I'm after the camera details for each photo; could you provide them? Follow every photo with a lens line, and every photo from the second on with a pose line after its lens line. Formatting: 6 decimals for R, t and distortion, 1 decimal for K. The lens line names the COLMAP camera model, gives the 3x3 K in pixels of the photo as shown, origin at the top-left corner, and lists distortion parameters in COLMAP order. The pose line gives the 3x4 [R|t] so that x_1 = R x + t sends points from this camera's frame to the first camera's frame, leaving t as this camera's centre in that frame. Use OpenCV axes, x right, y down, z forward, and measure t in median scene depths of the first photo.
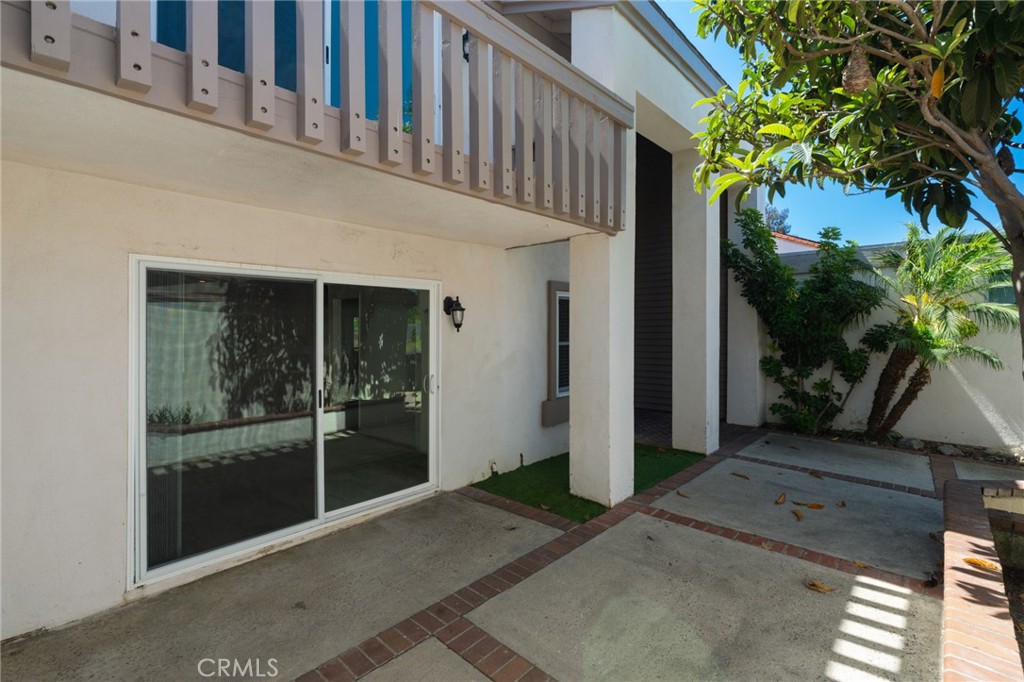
lens RADIAL K [[465.4, 0, 510.3], [0, 465.4, 329.0], [0, 0, 1]] dist [-0.000054, 0.000245]
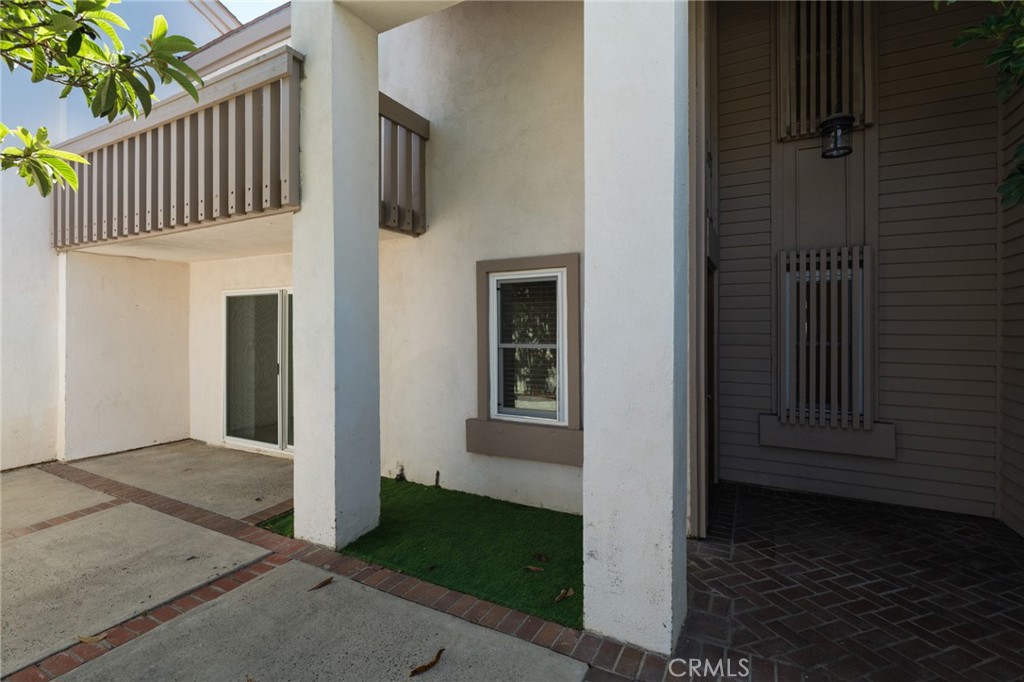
lens RADIAL K [[465.4, 0, 510.3], [0, 465.4, 329.0], [0, 0, 1]] dist [-0.000054, 0.000245]
pose [[0.254178, 0.003455, -0.967151, 1.276979], [0.000791, 0.999993, 0.003780, 0.005813], [0.967157, -0.001725, 0.254173, 1.320579]]
